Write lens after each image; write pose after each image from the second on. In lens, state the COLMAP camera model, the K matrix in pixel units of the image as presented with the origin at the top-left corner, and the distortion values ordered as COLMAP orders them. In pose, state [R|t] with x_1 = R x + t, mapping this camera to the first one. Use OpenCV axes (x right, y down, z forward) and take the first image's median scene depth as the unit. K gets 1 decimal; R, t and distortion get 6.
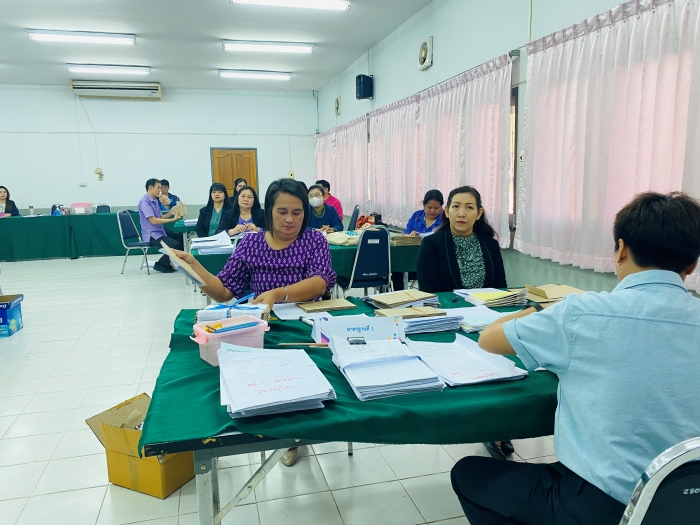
lens RADIAL K [[533.8, 0, 347.2], [0, 533.8, 268.9], [0, 0, 1]] dist [0.009477, -0.003638]
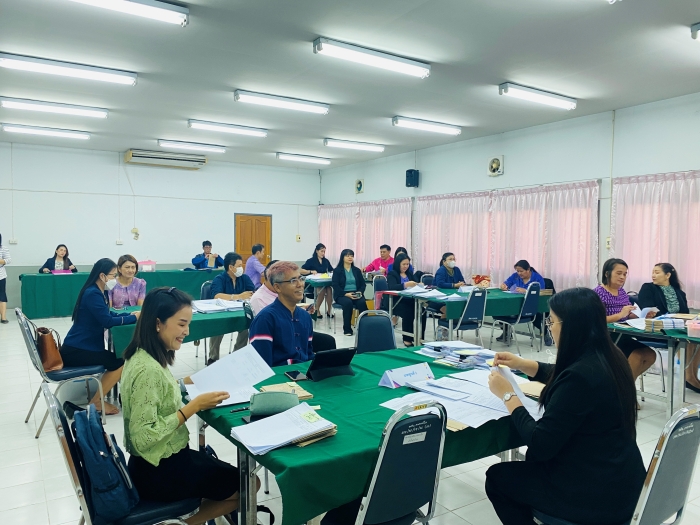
lens RADIAL K [[533.8, 0, 347.2], [0, 533.8, 268.9], [0, 0, 1]] dist [0.009477, -0.003638]
pose [[0.950972, 0.009878, 0.309120, -0.512096], [0.023030, 0.994453, -0.102628, 0.015495], [-0.308419, 0.104716, 0.945469, -0.172743]]
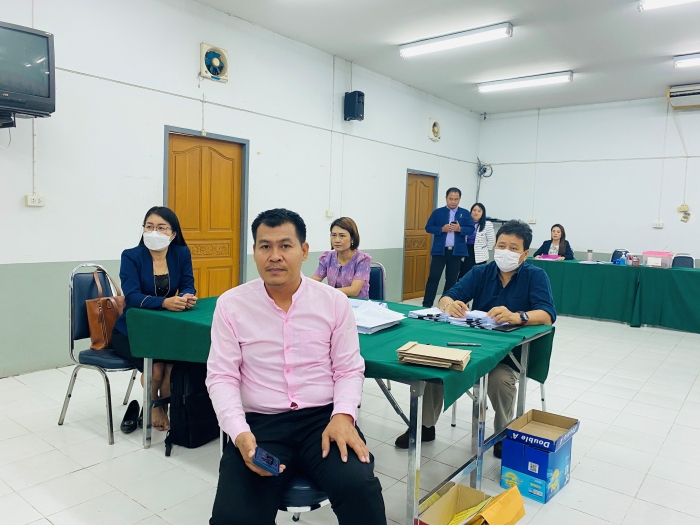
lens RADIAL K [[536.0, 0, 350.6], [0, 536.0, 249.9], [0, 0, 1]] dist [0.002892, -0.001218]
pose [[0.600508, 0.085998, -0.794981, -0.203109], [-0.178150, 0.983600, -0.028168, -0.037074], [0.779520, 0.158541, 0.605981, 0.289126]]
